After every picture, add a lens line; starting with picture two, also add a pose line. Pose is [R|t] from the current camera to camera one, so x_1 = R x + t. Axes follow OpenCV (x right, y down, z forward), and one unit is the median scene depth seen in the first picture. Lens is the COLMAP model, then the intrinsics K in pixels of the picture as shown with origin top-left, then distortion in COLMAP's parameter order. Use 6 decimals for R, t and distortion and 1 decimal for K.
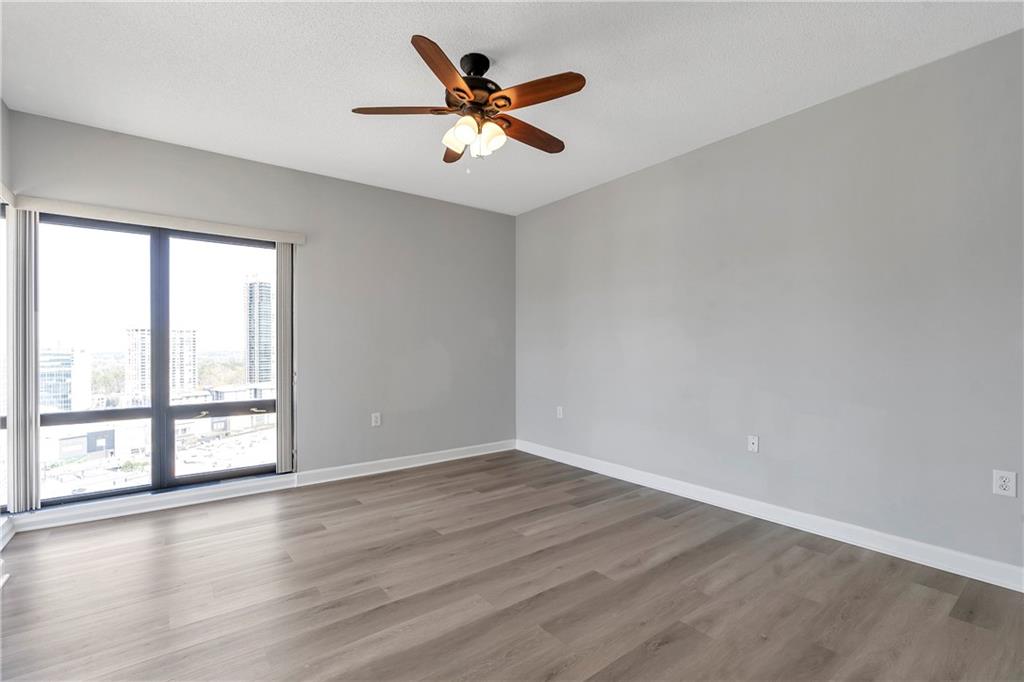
lens RADIAL K [[460.9, 0, 513.4], [0, 460.9, 345.9], [0, 0, 1]] dist [-0.008172, 0.003771]
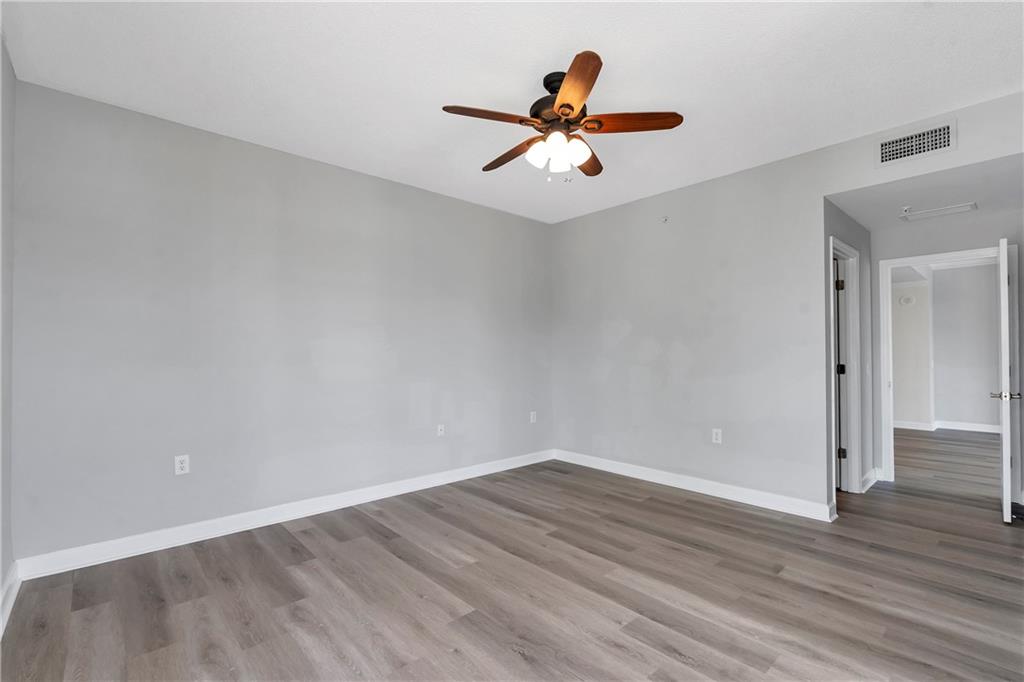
lens RADIAL K [[460.9, 0, 513.4], [0, 460.9, 345.9], [0, 0, 1]] dist [-0.008172, 0.003771]
pose [[-0.084679, 0.017824, 0.996249, -0.978126], [-0.000472, 0.999839, -0.017928, -0.008278], [-0.996408, -0.001988, -0.084657, 1.070735]]
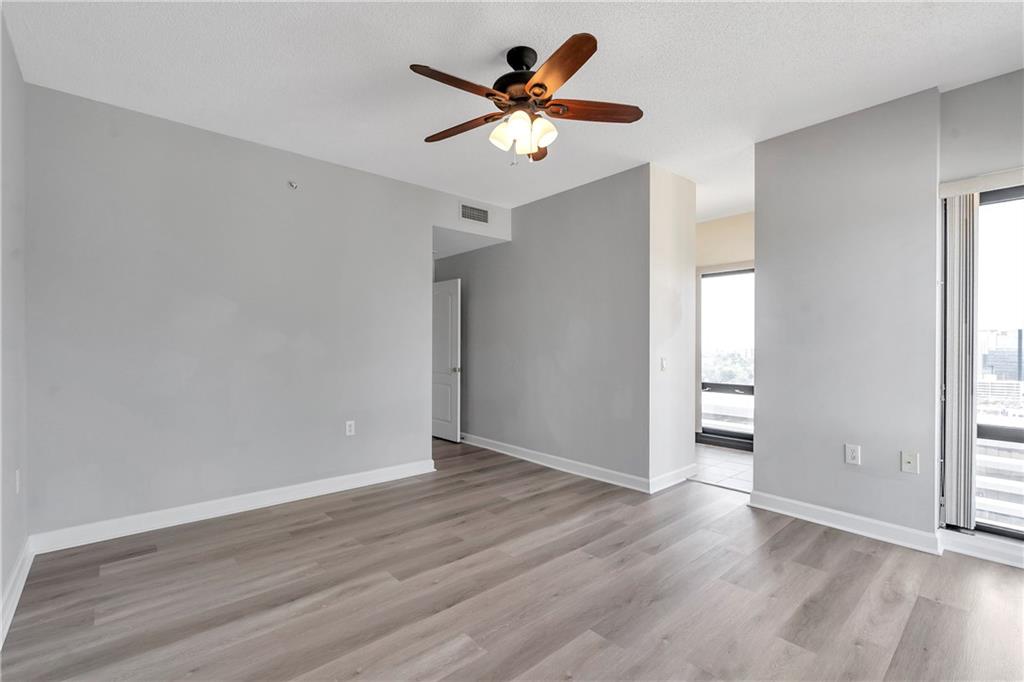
lens RADIAL K [[460.9, 0, 513.4], [0, 460.9, 345.9], [0, 0, 1]] dist [-0.008172, 0.003771]
pose [[-0.996999, 0.000956, -0.077408, 0.010743], [0.000920, 0.999999, 0.000502, -0.007975], [0.077408, 0.000429, -0.996999, 1.778313]]
